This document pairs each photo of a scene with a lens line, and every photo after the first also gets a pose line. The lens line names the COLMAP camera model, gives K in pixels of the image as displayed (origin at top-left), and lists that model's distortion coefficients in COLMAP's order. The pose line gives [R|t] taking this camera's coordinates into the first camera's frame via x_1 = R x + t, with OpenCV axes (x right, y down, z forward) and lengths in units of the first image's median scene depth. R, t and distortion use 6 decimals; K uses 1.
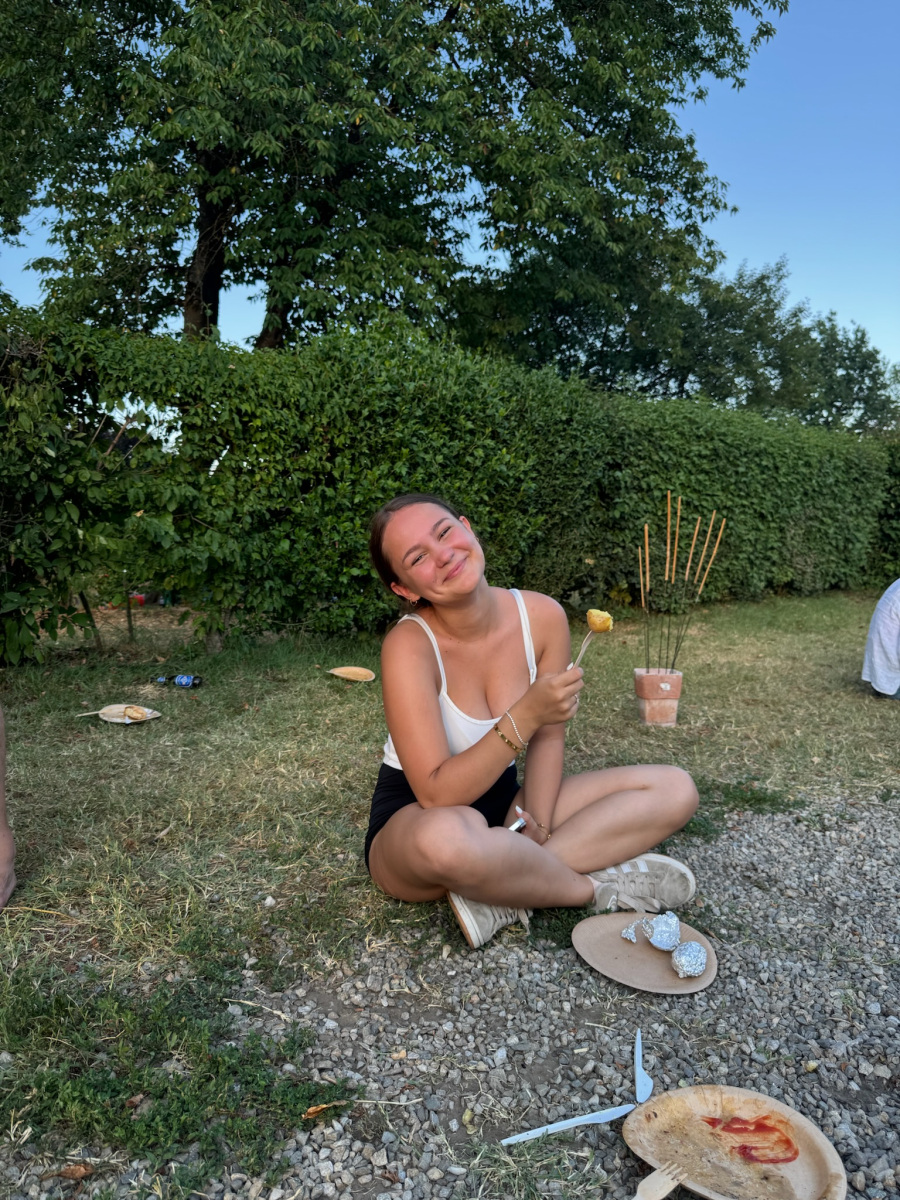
lens RADIAL K [[838.7, 0, 458.2], [0, 838.7, 603.2], [0, 0, 1]] dist [0.029720, -0.018105]
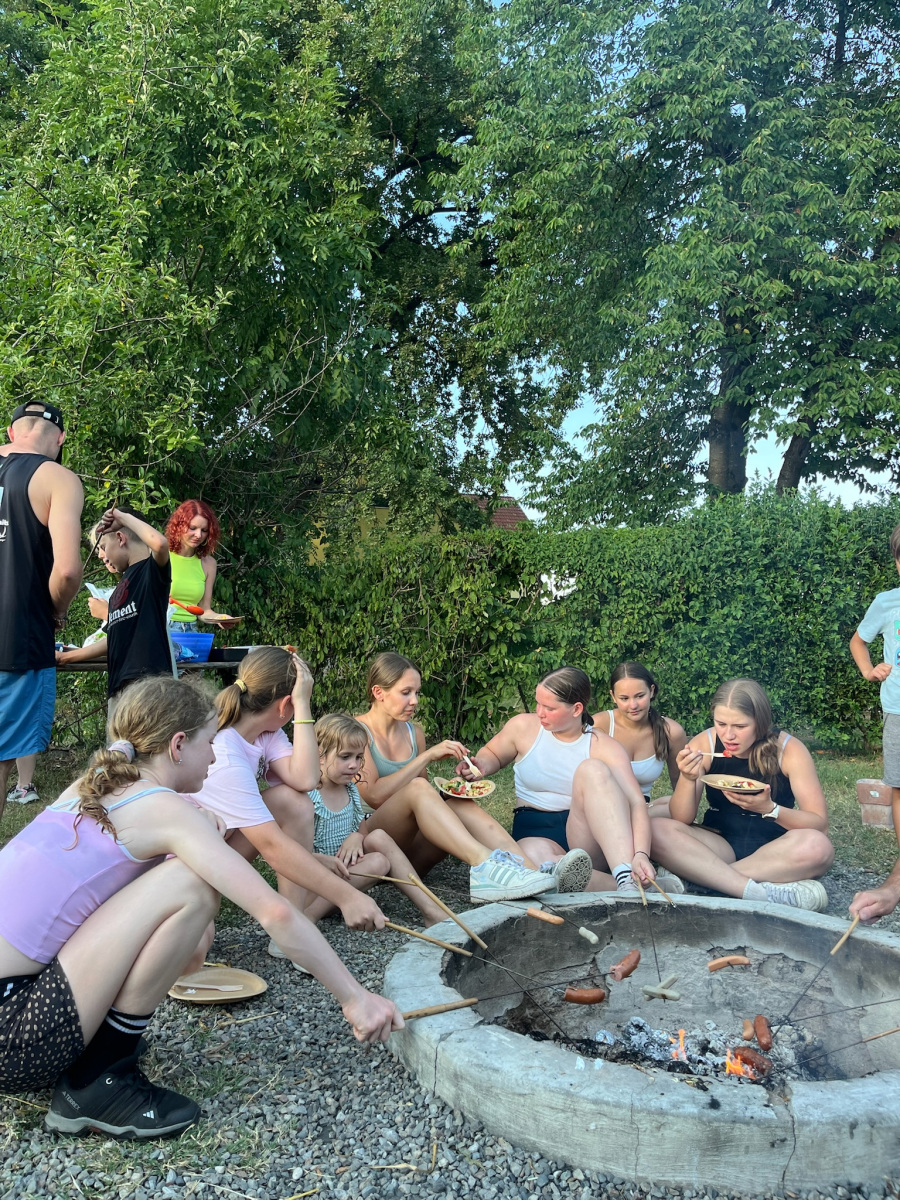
lens RADIAL K [[905.1, 0, 448.9], [0, 905.1, 605.3], [0, 0, 1]] dist [0.051788, -0.054812]
pose [[0.774997, -0.028572, -0.631319, 0.416991], [-0.040691, 0.994648, -0.094967, -0.015603], [0.630654, 0.099288, 0.769687, -0.304848]]
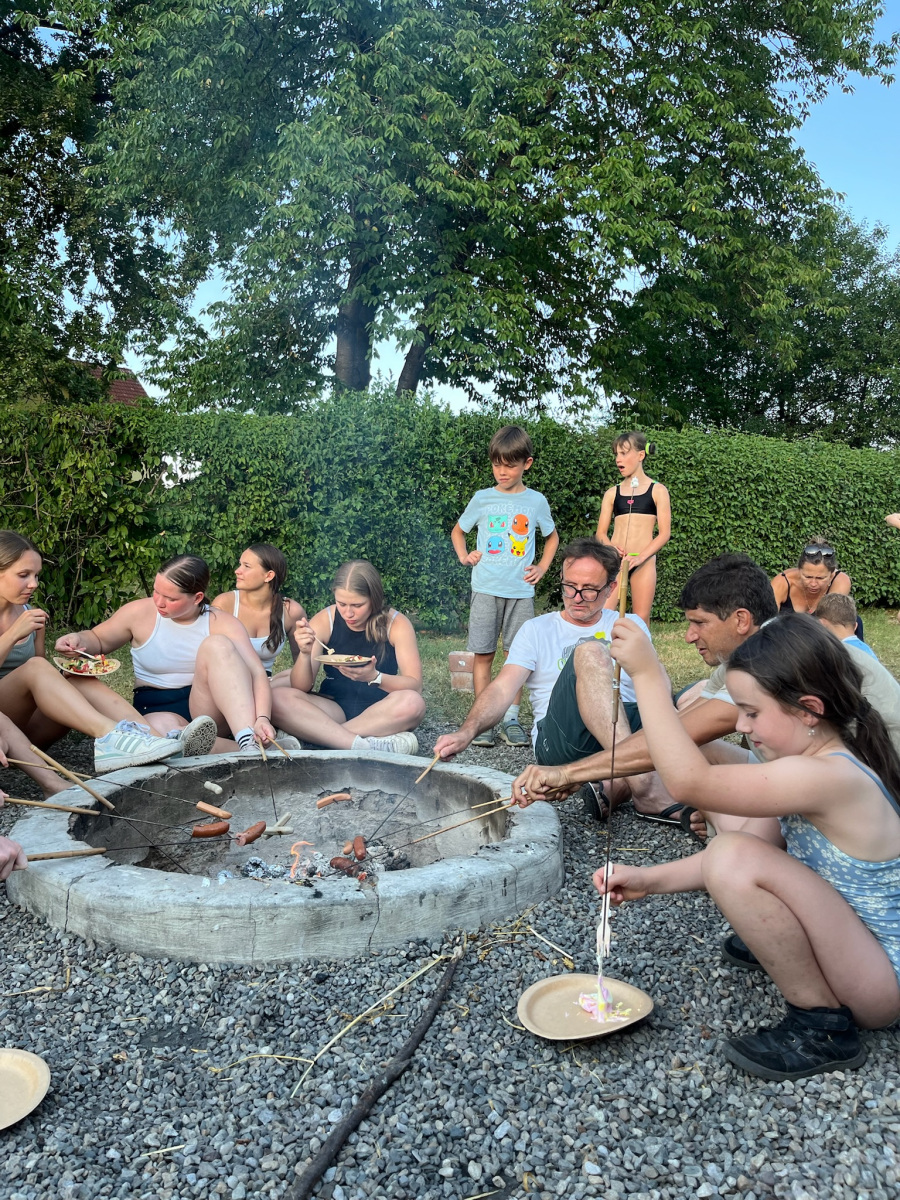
lens RADIAL K [[905.1, 0, 455.2], [0, 905.1, 604.6], [0, 0, 1]] dist [0.051788, -0.054812]
pose [[0.963238, 0.045761, -0.264725, 0.434967], [-0.045654, 0.998936, 0.006561, -0.008014], [0.264744, 0.005766, 0.964302, -0.341773]]
